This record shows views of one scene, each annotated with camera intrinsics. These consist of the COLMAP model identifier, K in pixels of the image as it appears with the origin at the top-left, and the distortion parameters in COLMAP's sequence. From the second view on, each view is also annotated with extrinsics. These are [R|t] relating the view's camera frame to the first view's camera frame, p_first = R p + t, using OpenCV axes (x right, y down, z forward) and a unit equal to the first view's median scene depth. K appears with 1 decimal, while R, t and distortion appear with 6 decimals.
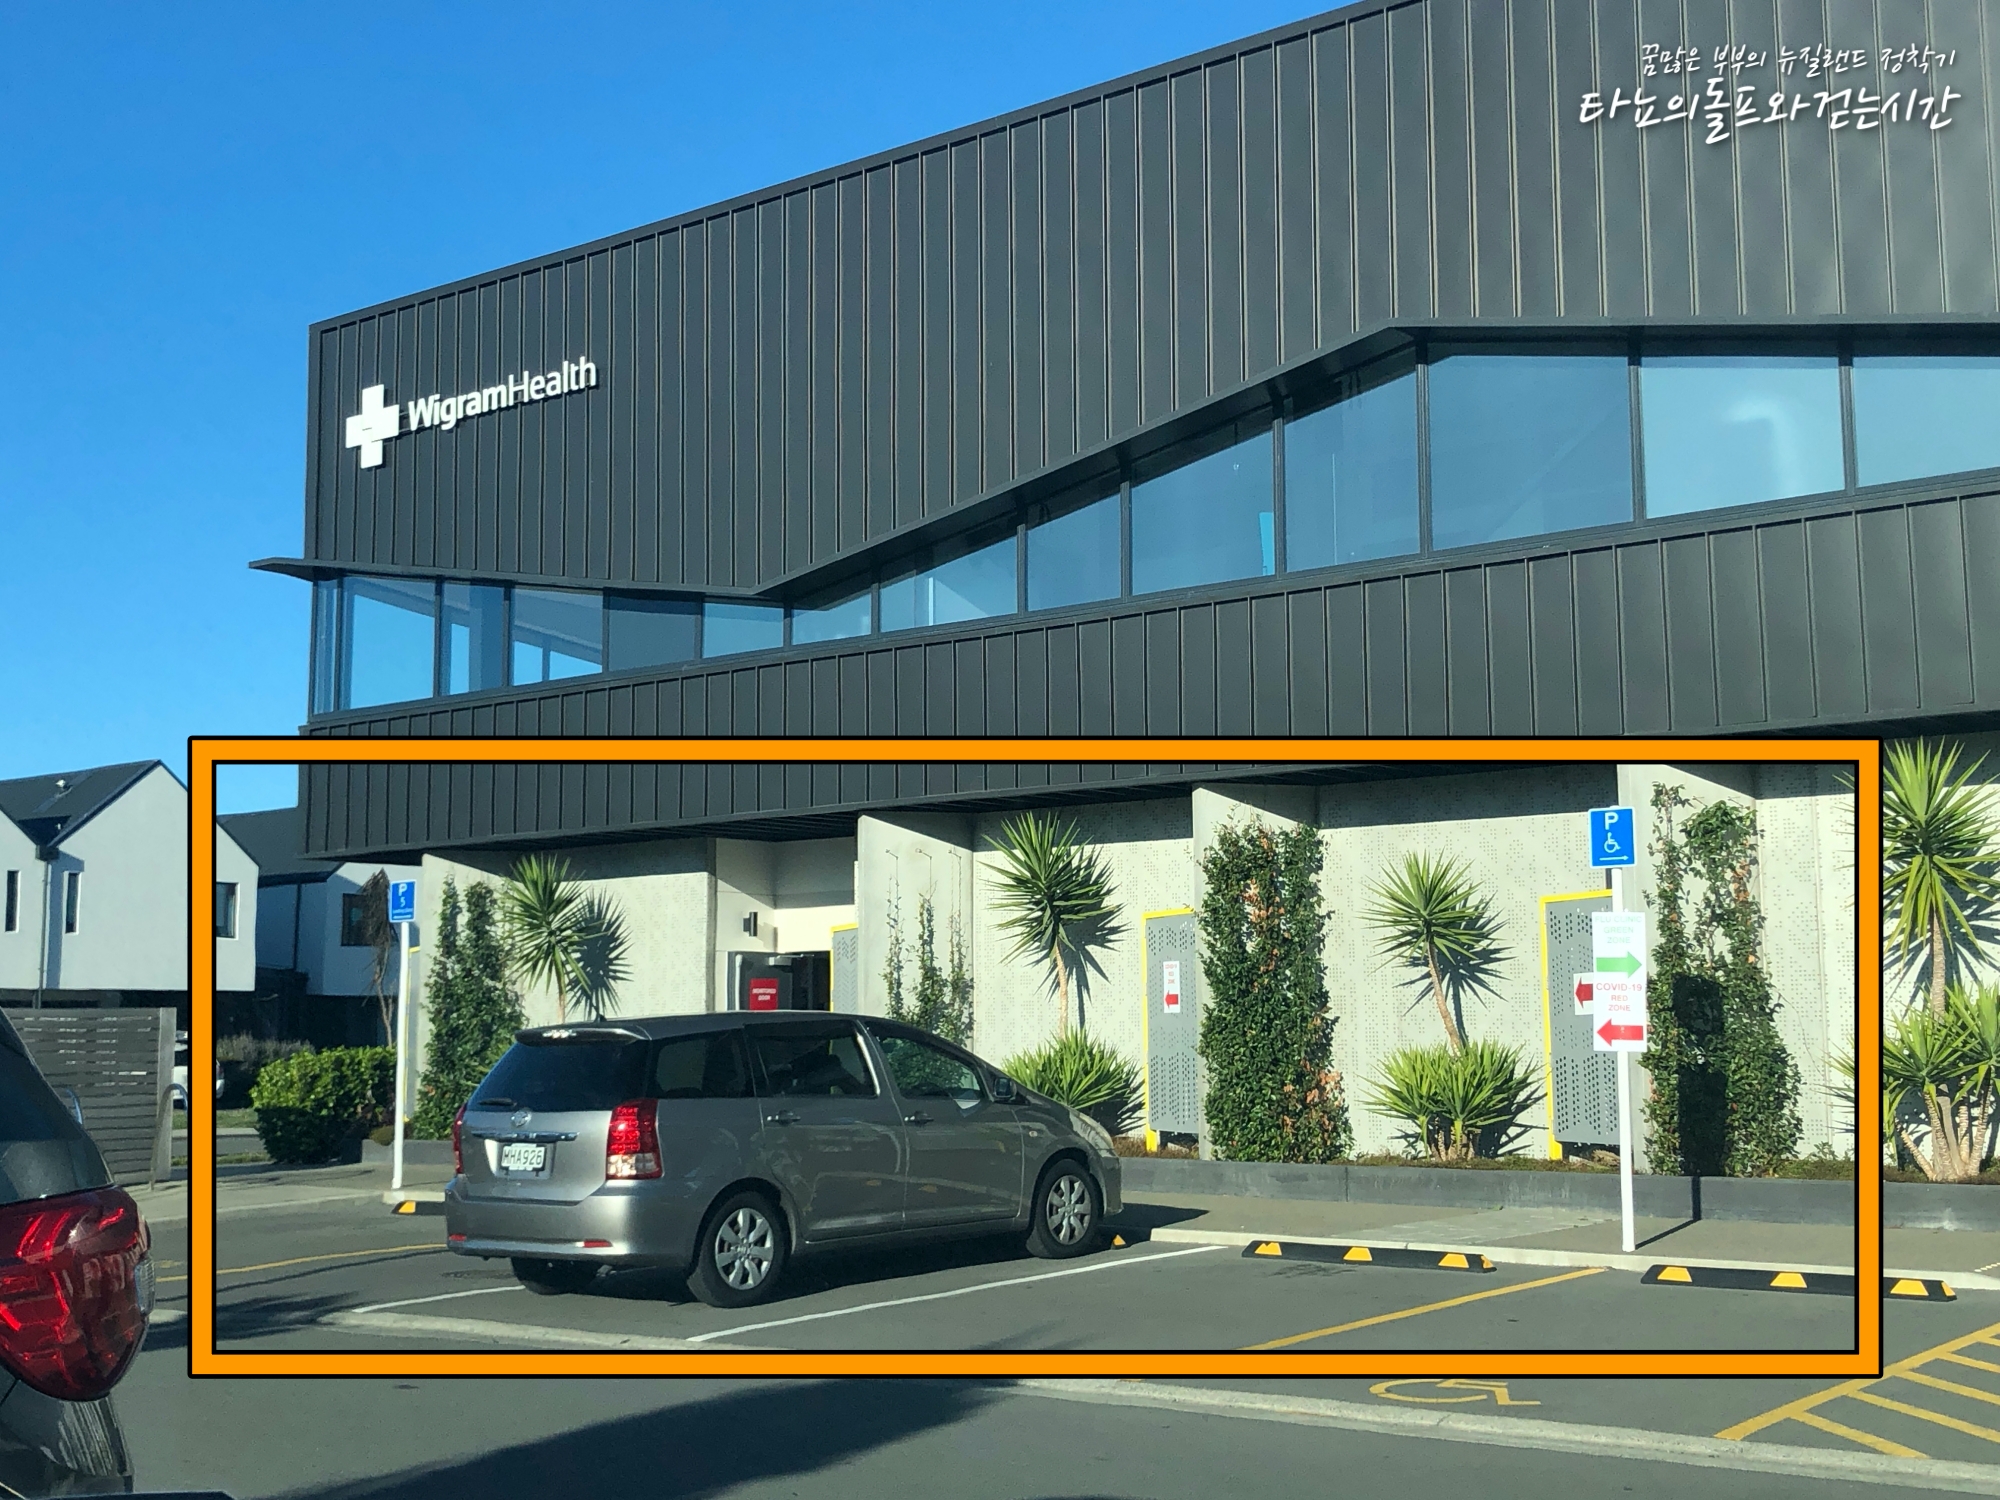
lens RADIAL K [[2455.9, 0, 1004.7], [0, 2455.9, 754.0], [0, 0, 1]] dist [0.031684, 0.000000]
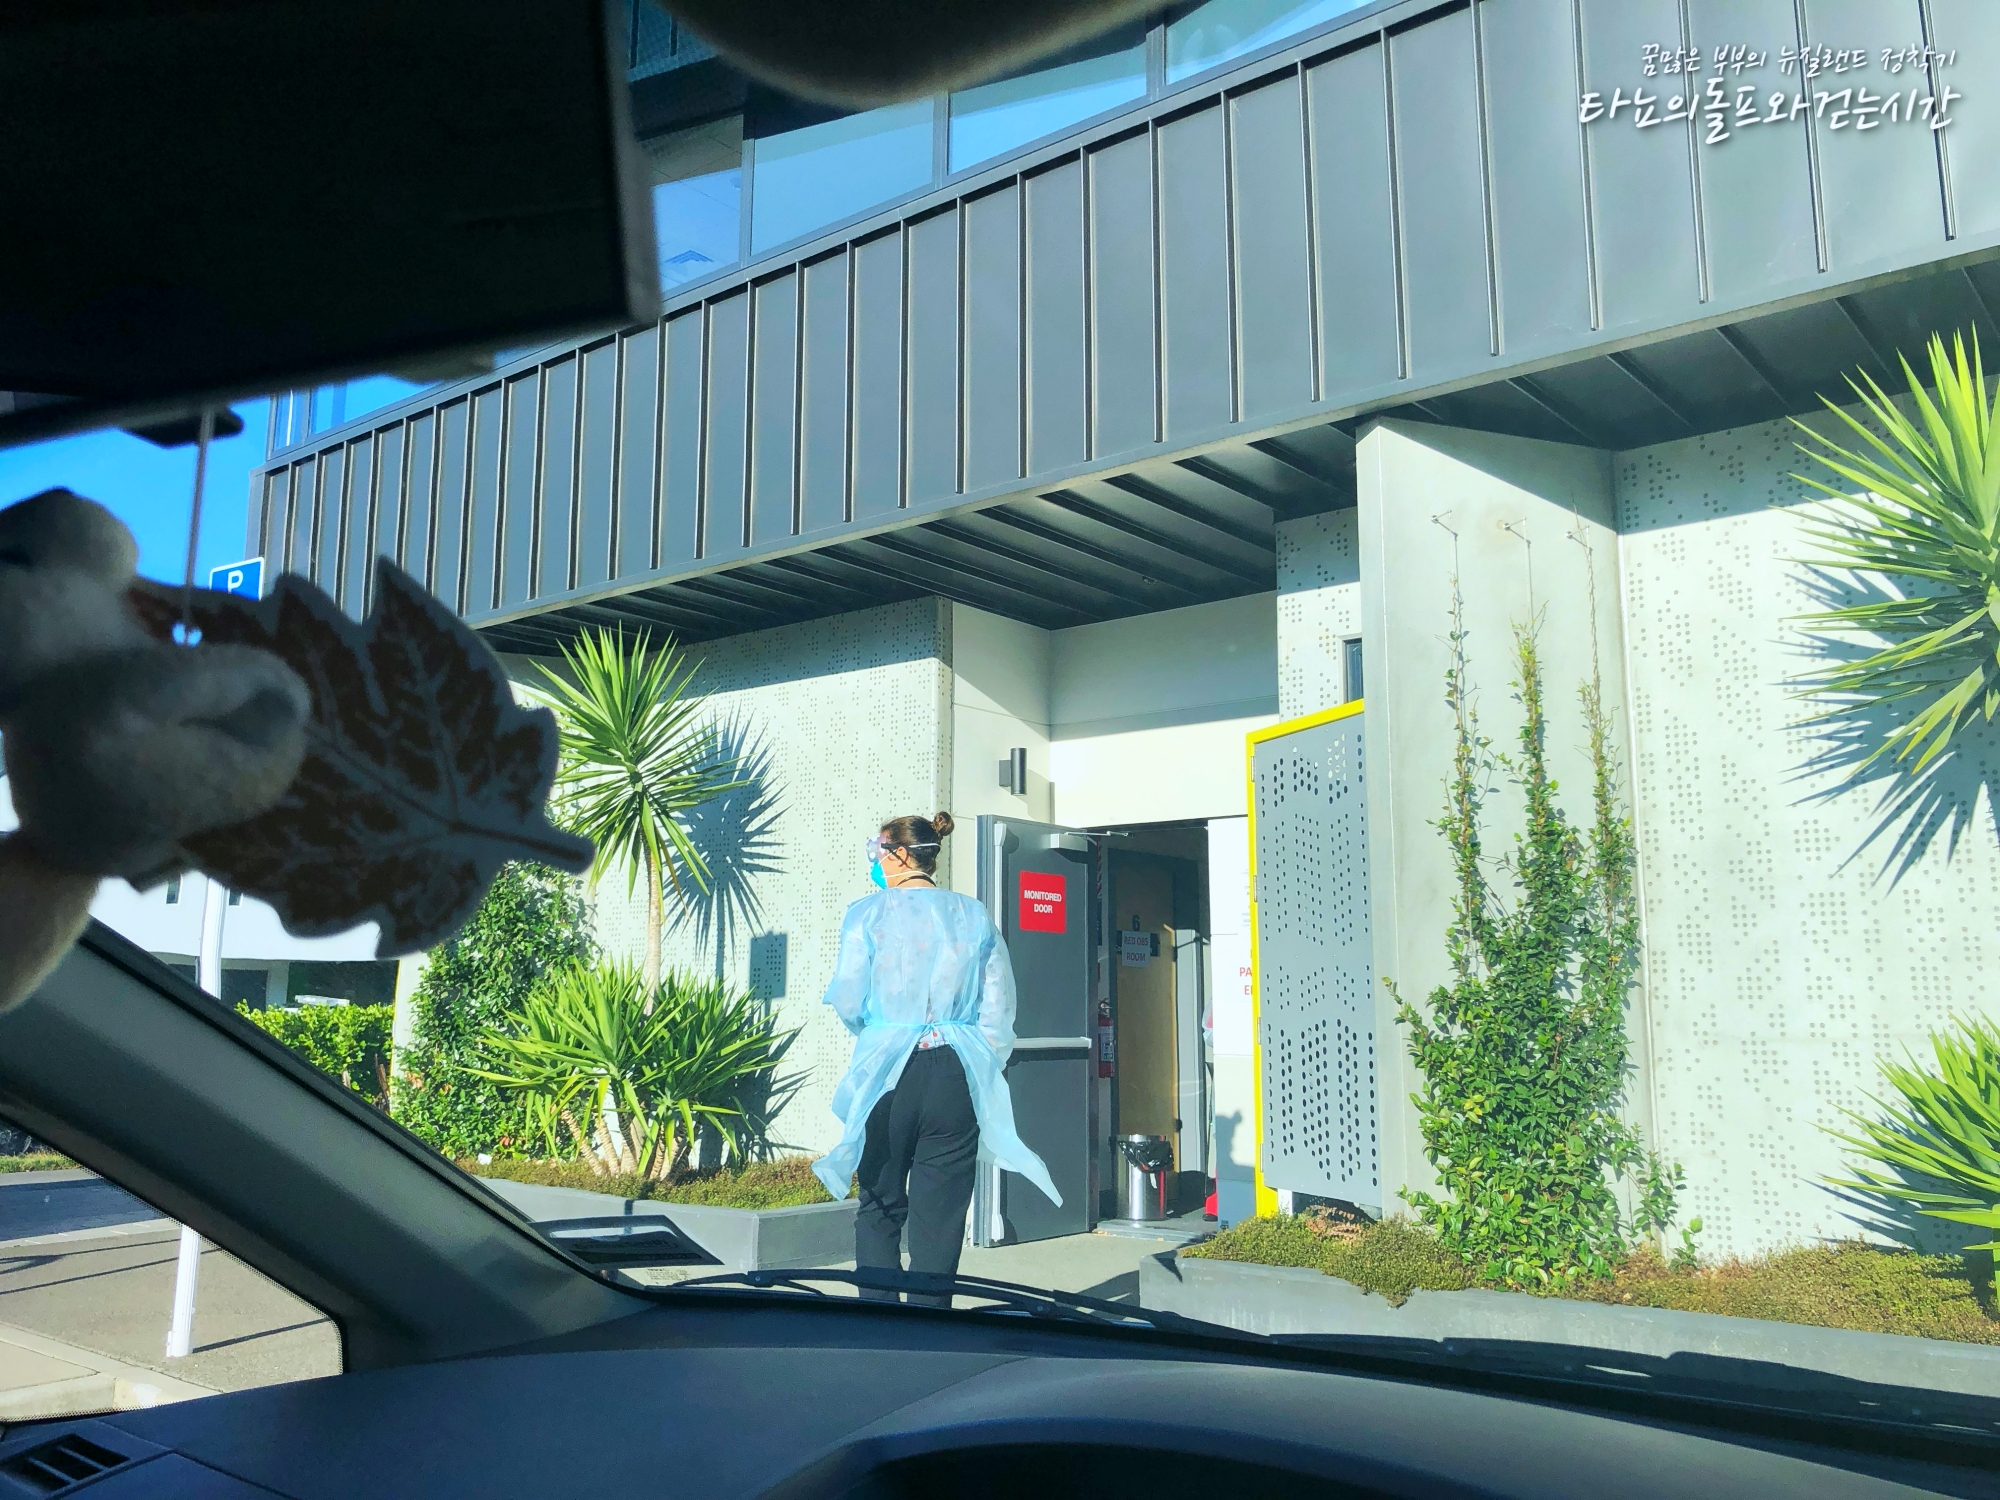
lens RADIAL K [[1633.8, 0, 994.4], [0, 1633.8, 740.4], [0, 0, 1]] dist [0.007663, 0.006313]
pose [[0.999856, 0.000908, -0.016950, -0.102388], [-0.001480, 0.999428, -0.033780, 0.075504], [0.016910, 0.033800, 0.999286, 0.653340]]
